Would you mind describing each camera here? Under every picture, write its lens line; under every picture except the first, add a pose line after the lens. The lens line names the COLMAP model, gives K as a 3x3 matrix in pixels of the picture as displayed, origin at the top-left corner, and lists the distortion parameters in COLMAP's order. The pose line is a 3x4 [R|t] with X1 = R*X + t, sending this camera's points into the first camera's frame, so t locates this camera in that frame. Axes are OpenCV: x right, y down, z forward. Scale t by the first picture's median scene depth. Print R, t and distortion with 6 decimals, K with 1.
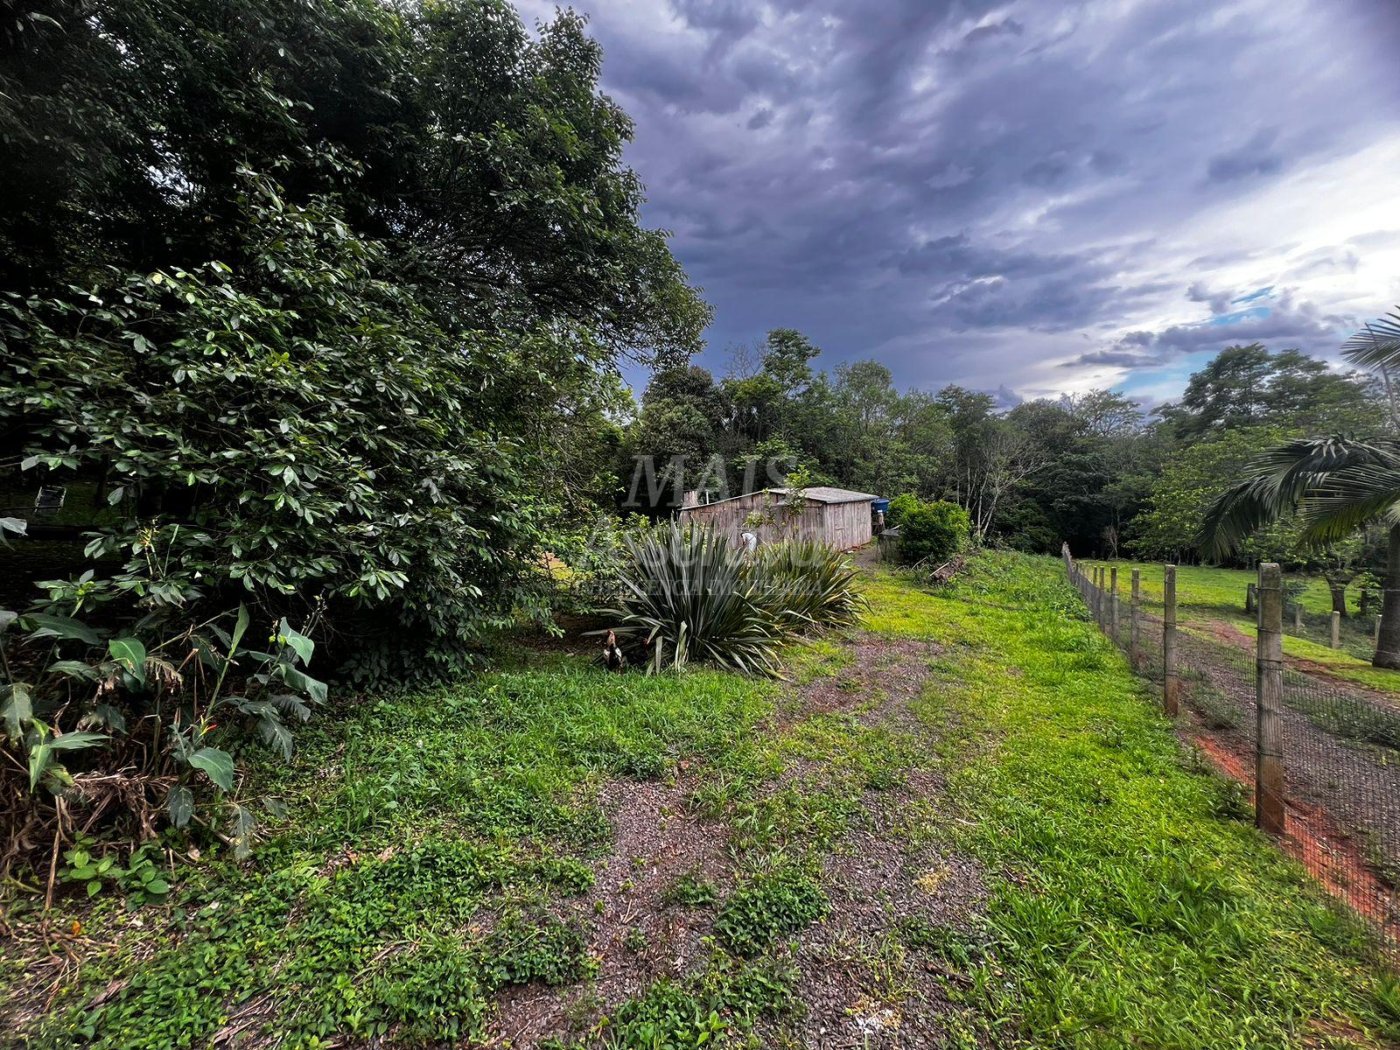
lens RADIAL K [[572.4, 0, 704.1], [0, 572.4, 509.4], [0, 0, 1]] dist [-0.001928, -0.000135]
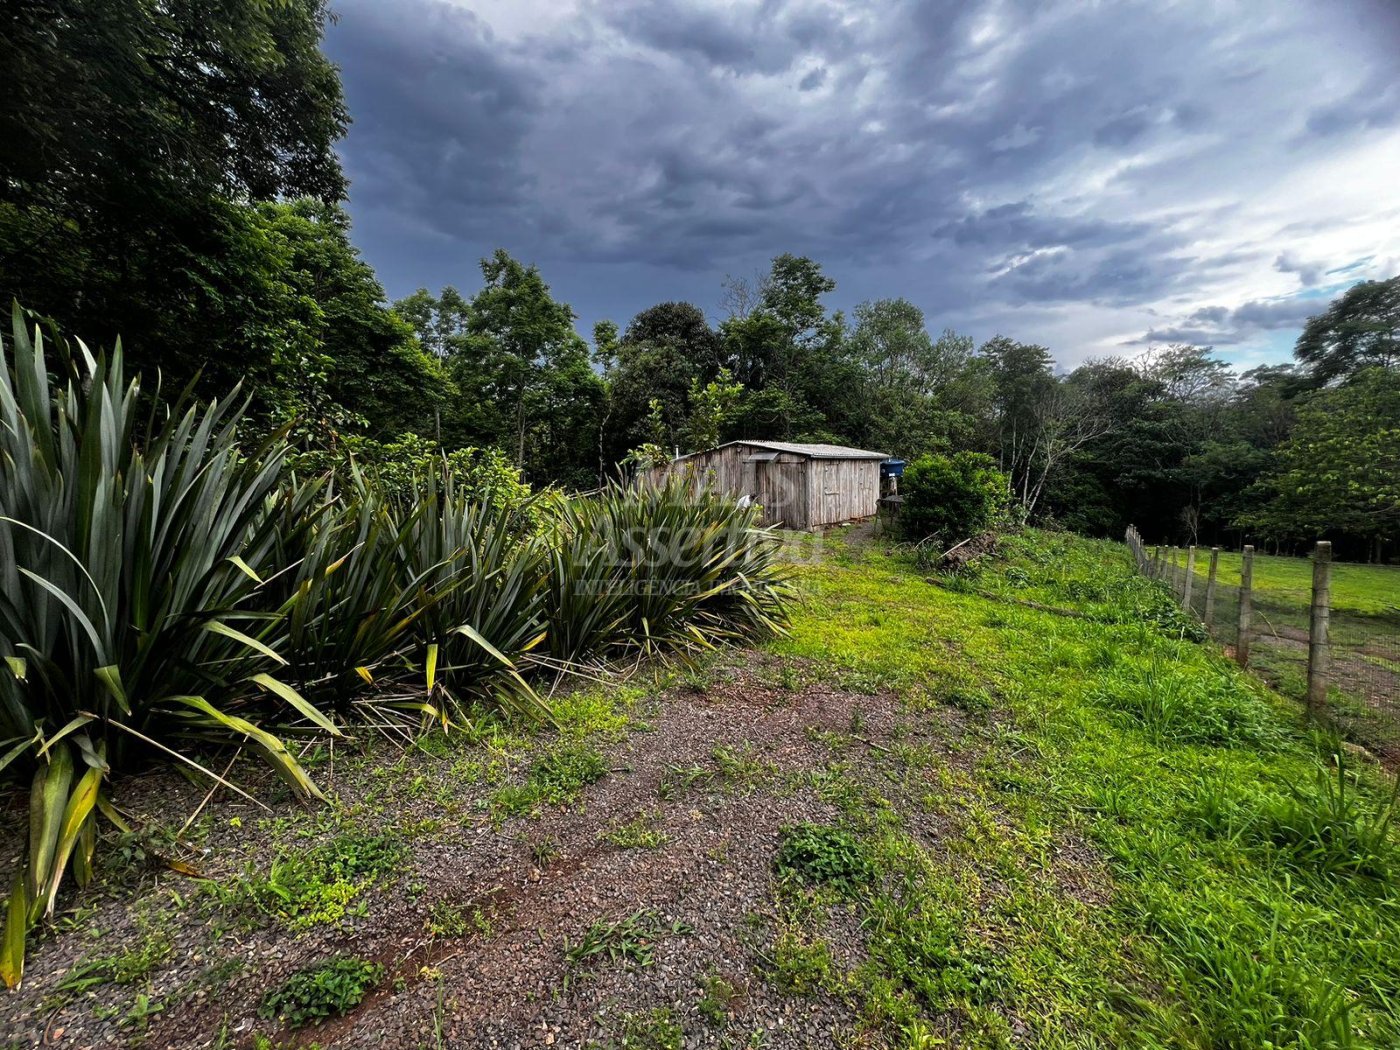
lens RADIAL K [[577.8, 0, 709.8], [0, 577.8, 516.4], [0, 0, 1]] dist [-0.000121, 0.000419]
pose [[0.998189, 0.023846, -0.055236, 0.077741], [-0.021150, 0.998580, 0.048903, 0.019554], [0.056324, -0.047647, 0.997275, 0.148820]]
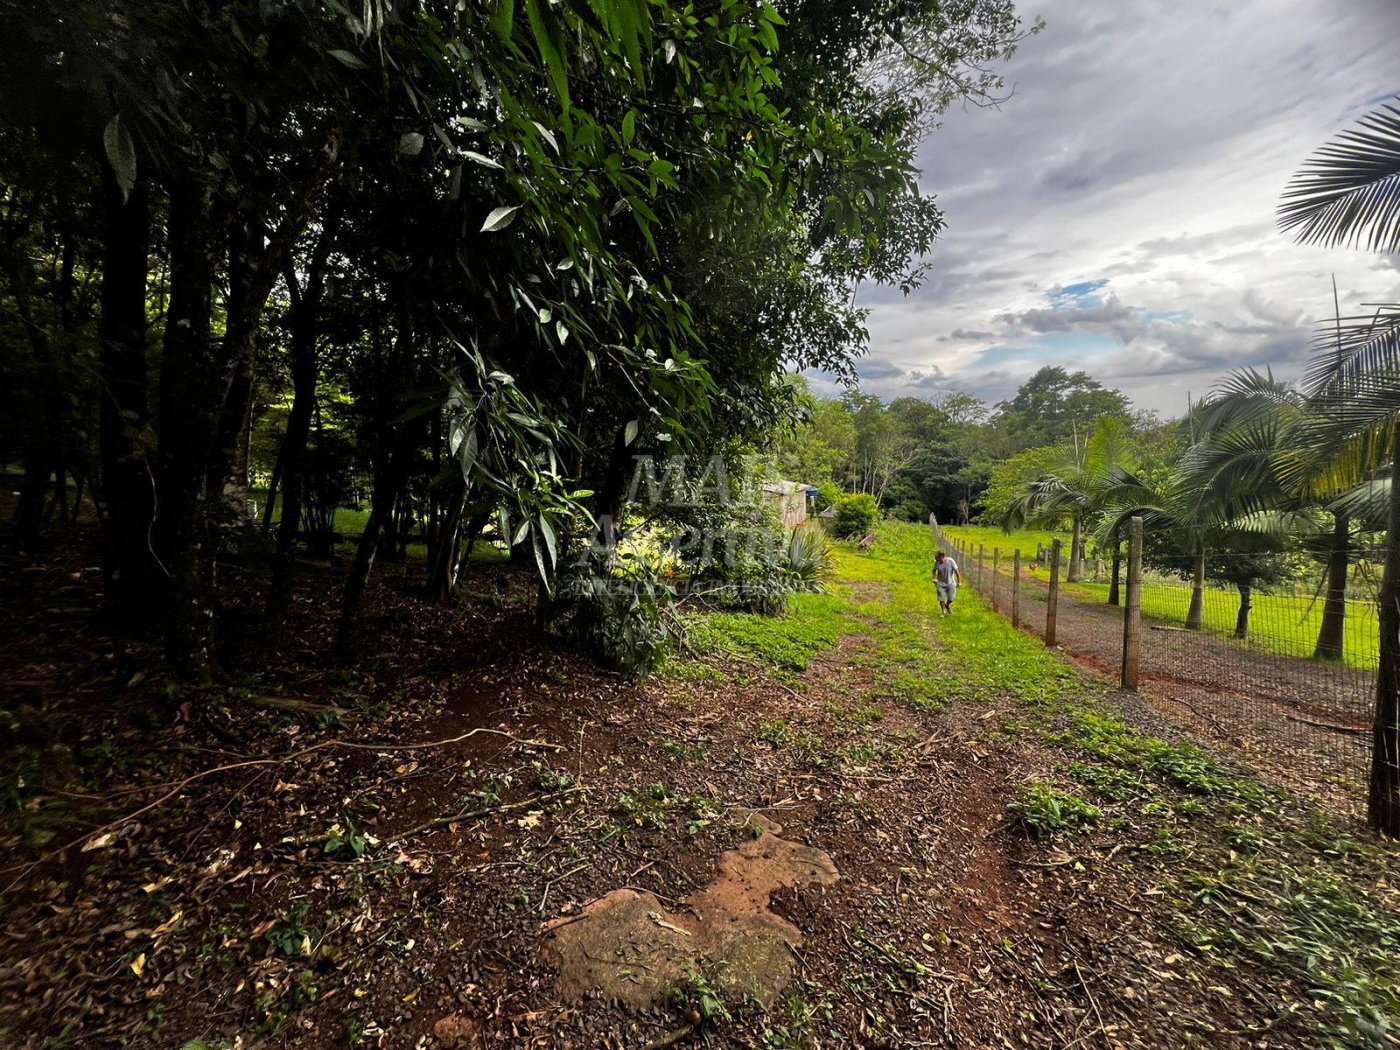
lens RADIAL K [[577.8, 0, 709.8], [0, 577.8, 516.4], [0, 0, 1]] dist [-0.000121, 0.000419]
pose [[0.979155, -0.025915, 0.201455, -0.153055], [0.012090, 0.997505, 0.069555, -0.036293], [-0.202755, -0.065670, 0.977025, -0.216574]]
